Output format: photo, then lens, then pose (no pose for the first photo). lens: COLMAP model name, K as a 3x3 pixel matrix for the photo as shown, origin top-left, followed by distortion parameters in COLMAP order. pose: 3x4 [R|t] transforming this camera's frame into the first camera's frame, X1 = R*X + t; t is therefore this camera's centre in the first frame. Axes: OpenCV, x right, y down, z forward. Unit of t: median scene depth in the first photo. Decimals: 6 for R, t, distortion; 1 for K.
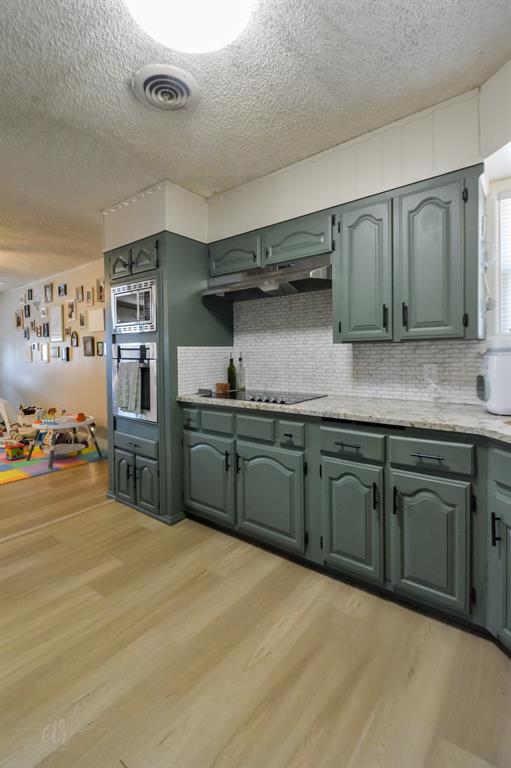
lens RADIAL K [[352.0, 0, 255.5], [0, 352.0, 384.0], [0, 0, 1]] dist [-0.001073, -0.000927]
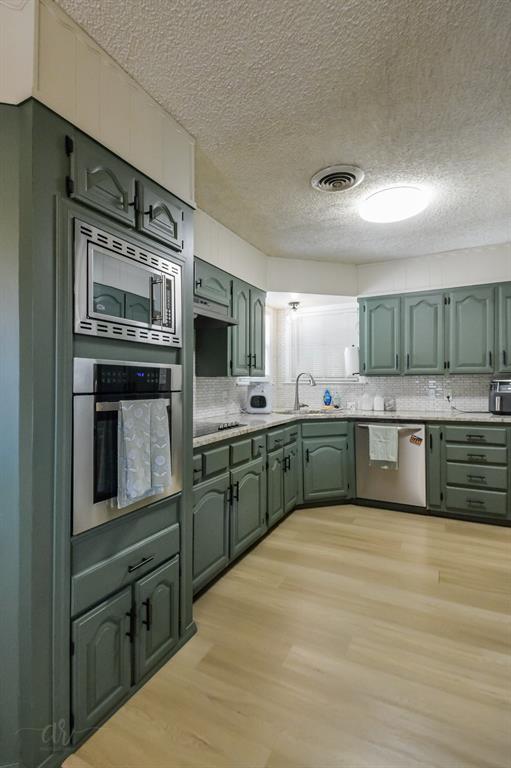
lens RADIAL K [[352.0, 0, 255.5], [0, 352.0, 384.0], [0, 0, 1]] dist [-0.001073, -0.000927]
pose [[-0.175467, -0.013905, 0.984387, -1.036784], [0.049569, 0.998507, 0.022940, -0.103125], [-0.983237, 0.052820, -0.174516, 1.088958]]
